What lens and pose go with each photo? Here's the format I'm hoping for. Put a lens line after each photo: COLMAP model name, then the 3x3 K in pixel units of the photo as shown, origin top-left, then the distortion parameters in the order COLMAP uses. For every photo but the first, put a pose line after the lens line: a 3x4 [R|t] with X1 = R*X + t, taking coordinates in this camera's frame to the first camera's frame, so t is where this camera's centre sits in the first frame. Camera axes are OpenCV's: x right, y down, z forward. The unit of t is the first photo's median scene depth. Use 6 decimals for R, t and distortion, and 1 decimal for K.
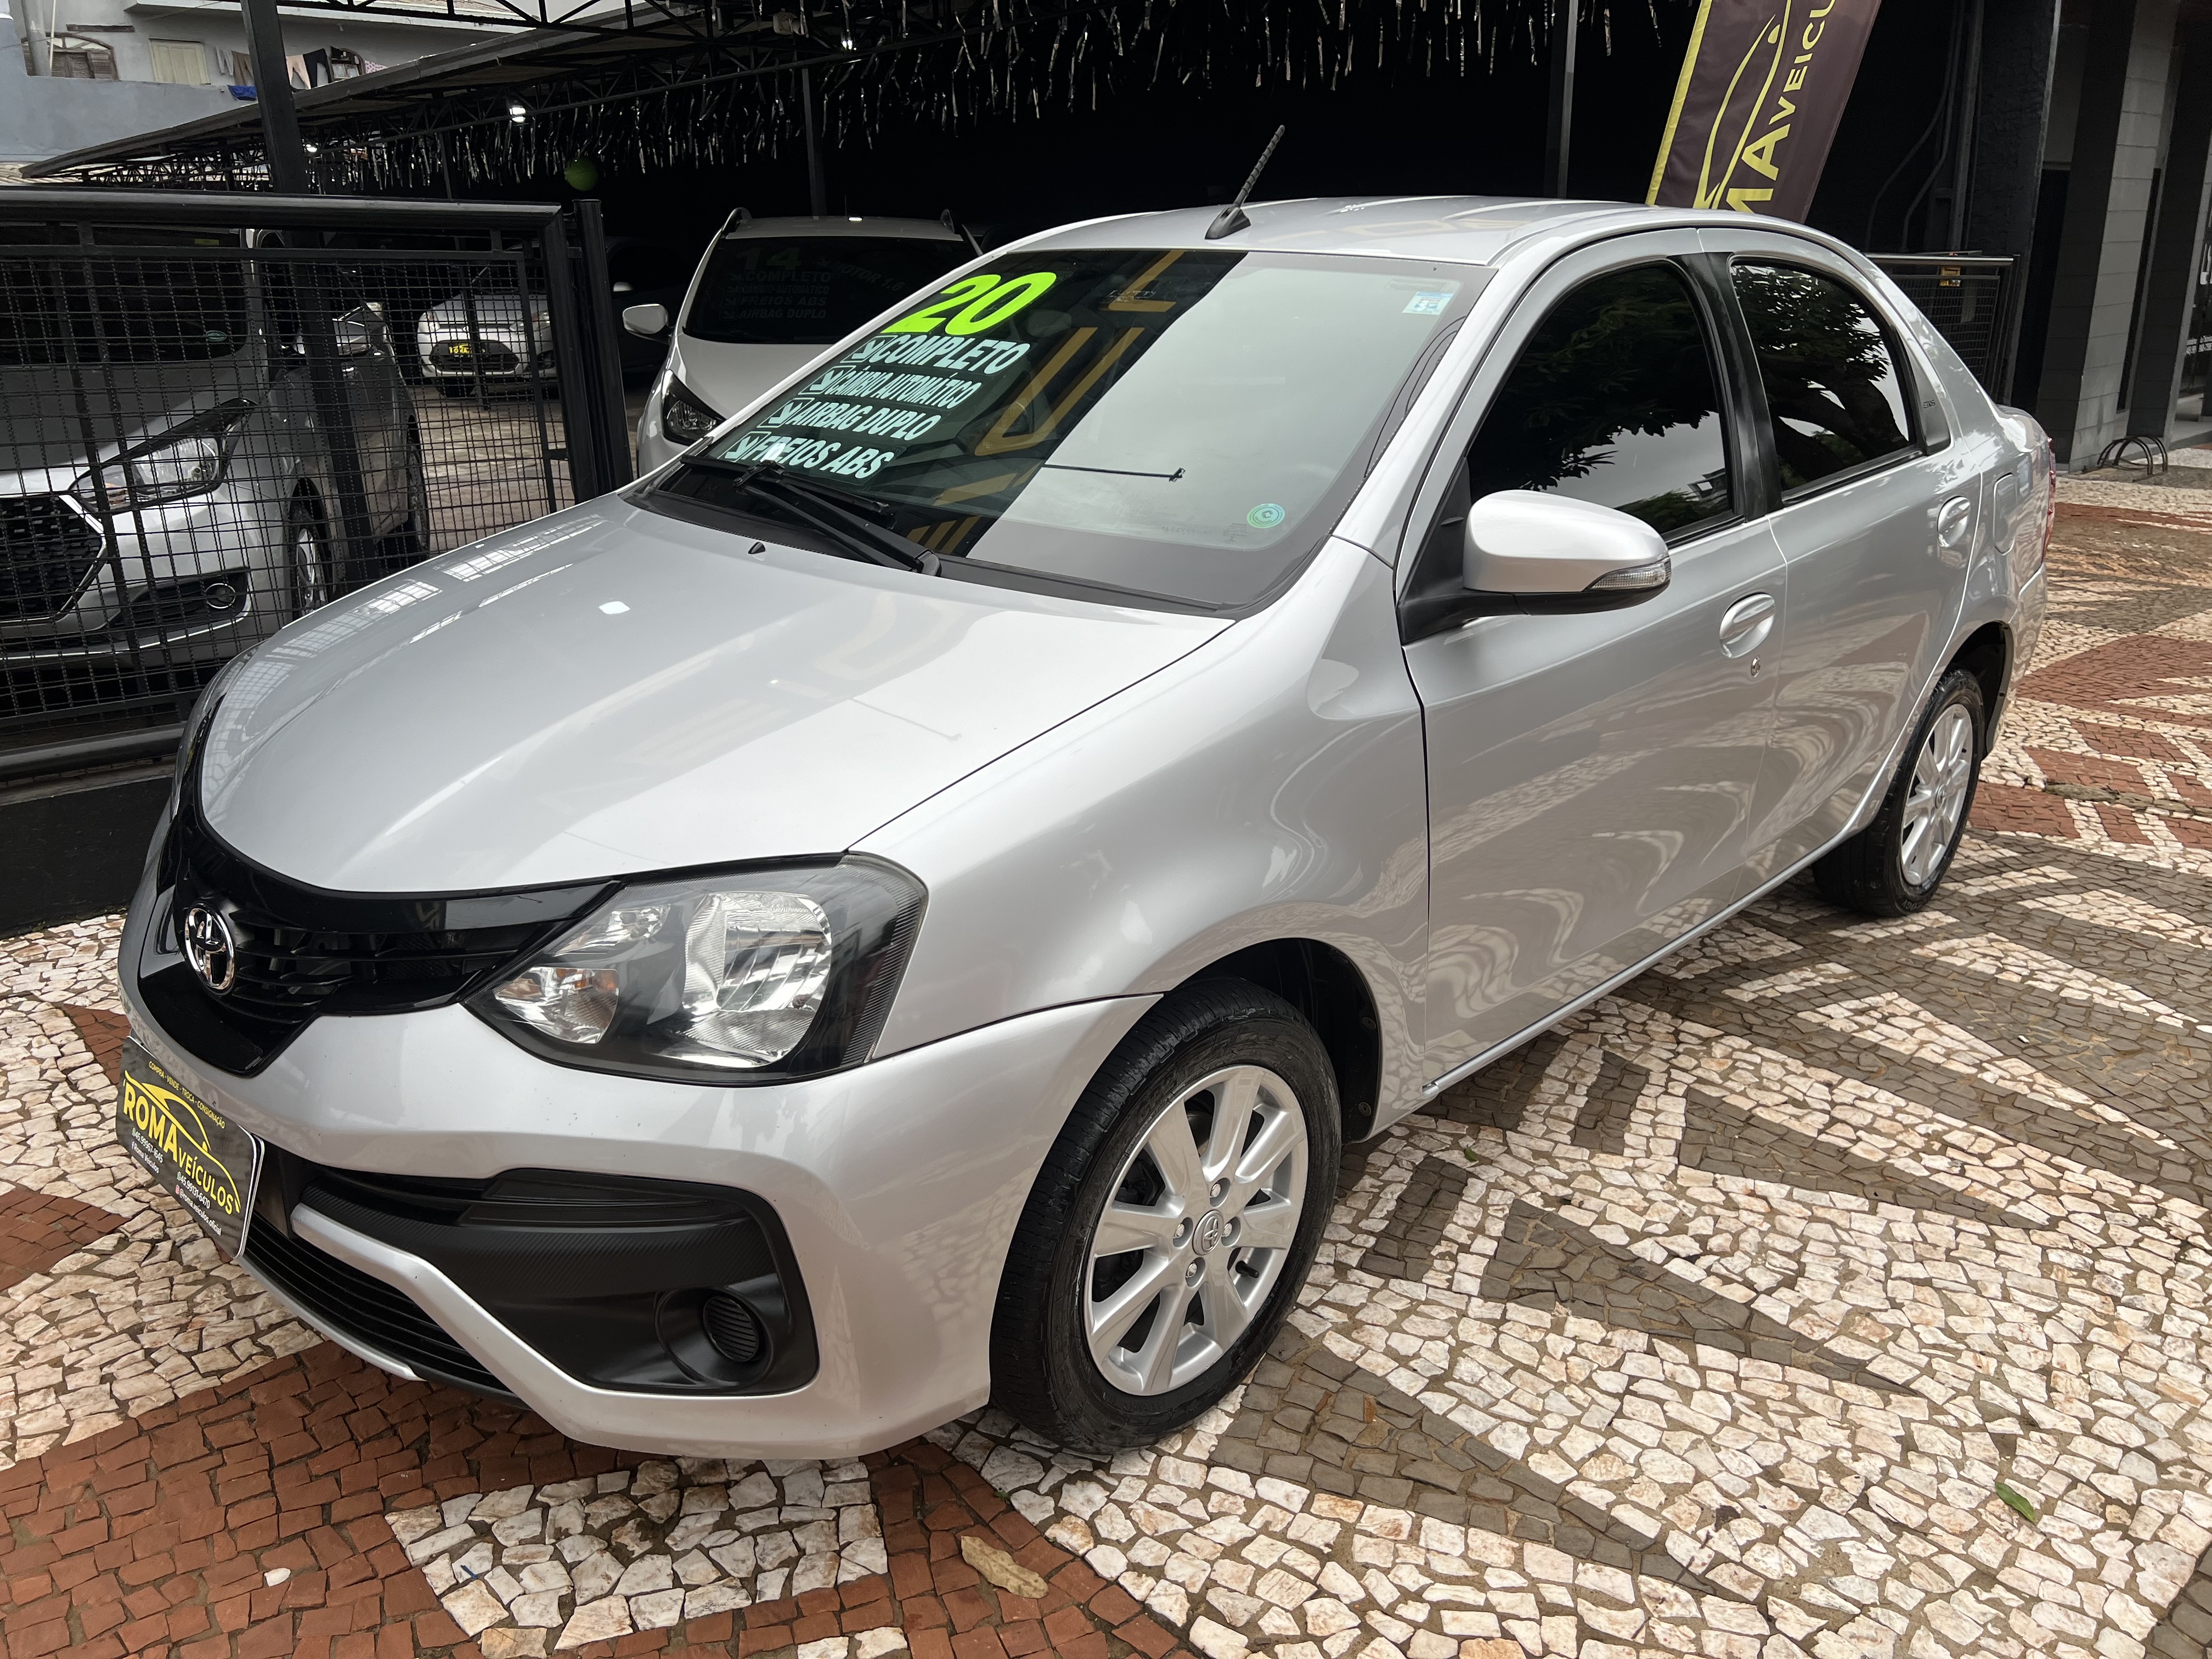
lens RADIAL K [[1669.4, 0, 1109.8], [0, 1669.4, 840.3], [0, 0, 1]] dist [0.049716, -0.052377]
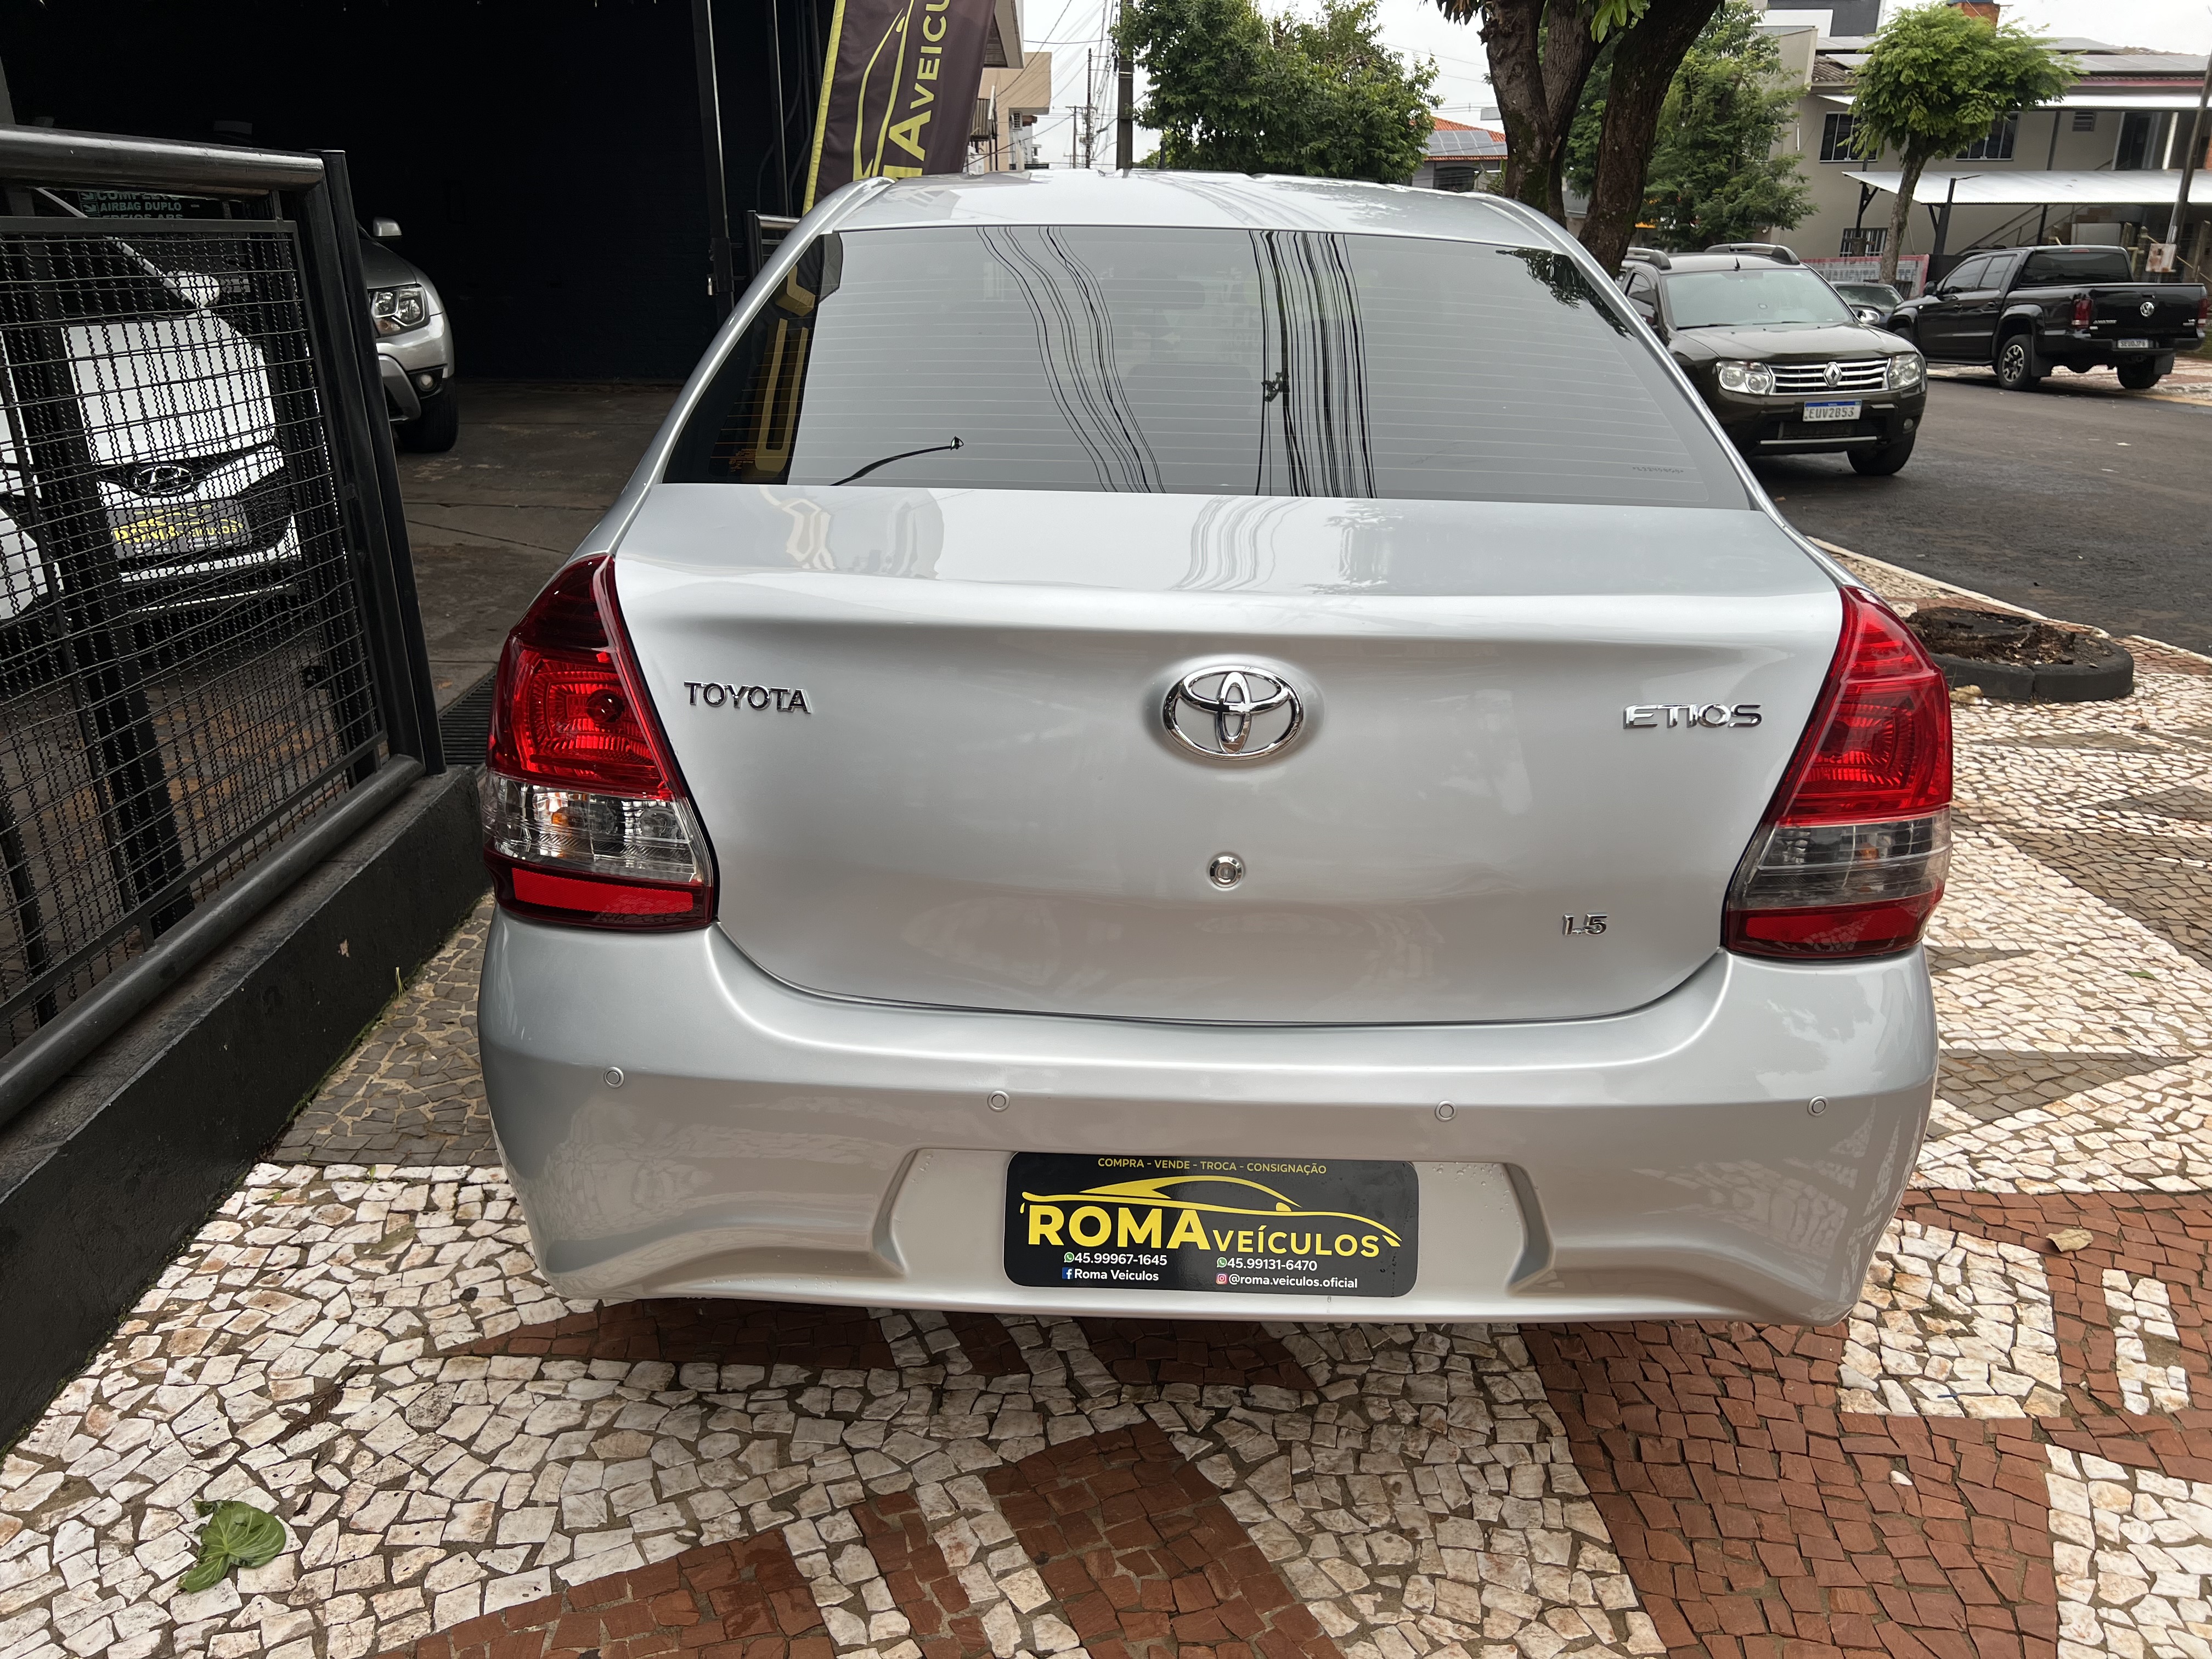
lens RADIAL K [[1669.4, 0, 1103.1], [0, 1669.4, 848.7], [0, 0, 1]] dist [0.049716, -0.052377]
pose [[0.671316, -0.246816, 0.698868, -1.223178], [0.224608, 0.966331, 0.125522, -0.175859], [-0.706319, 0.072707, 0.704150, 0.453306]]
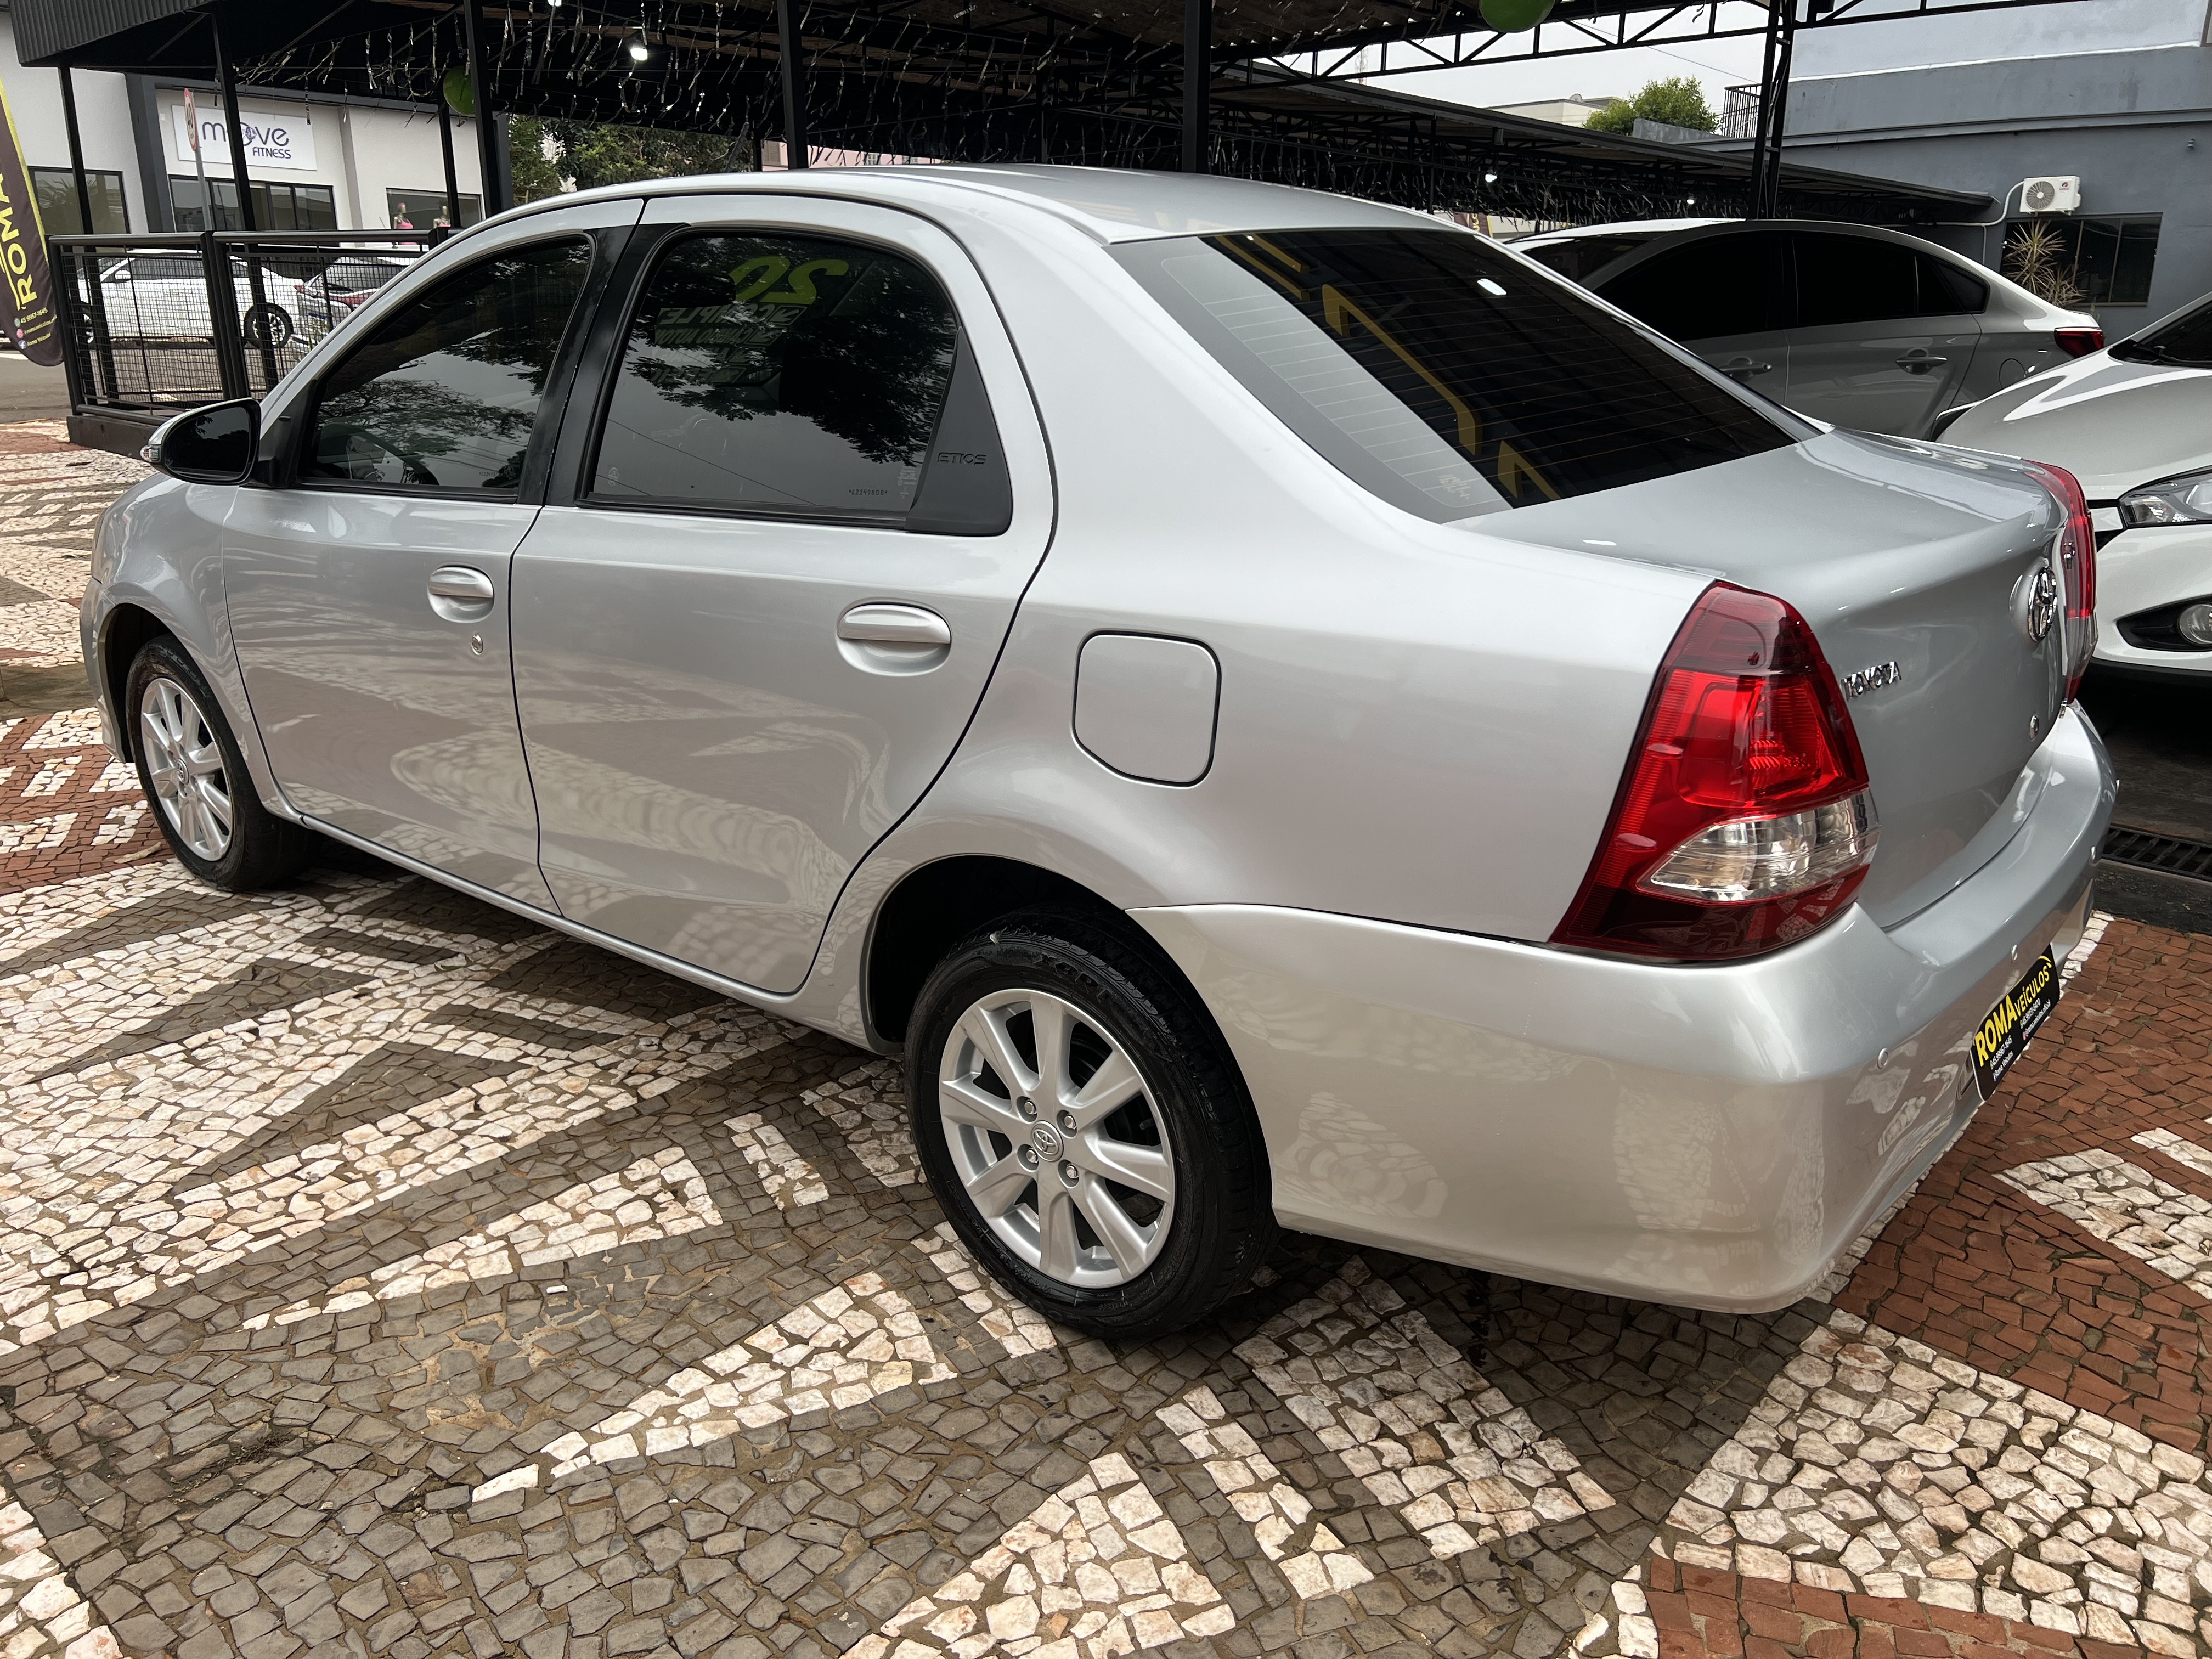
lens RADIAL K [[1669.4, 0, 1101.7], [0, 1669.4, 858.9], [0, 0, 1]] dist [0.049716, -0.052377]
pose [[0.060377, 0.324779, -0.943861, 1.669194], [-0.326377, 0.900034, 0.288821, -0.477566], [0.943309, 0.290616, 0.160342, 1.480732]]
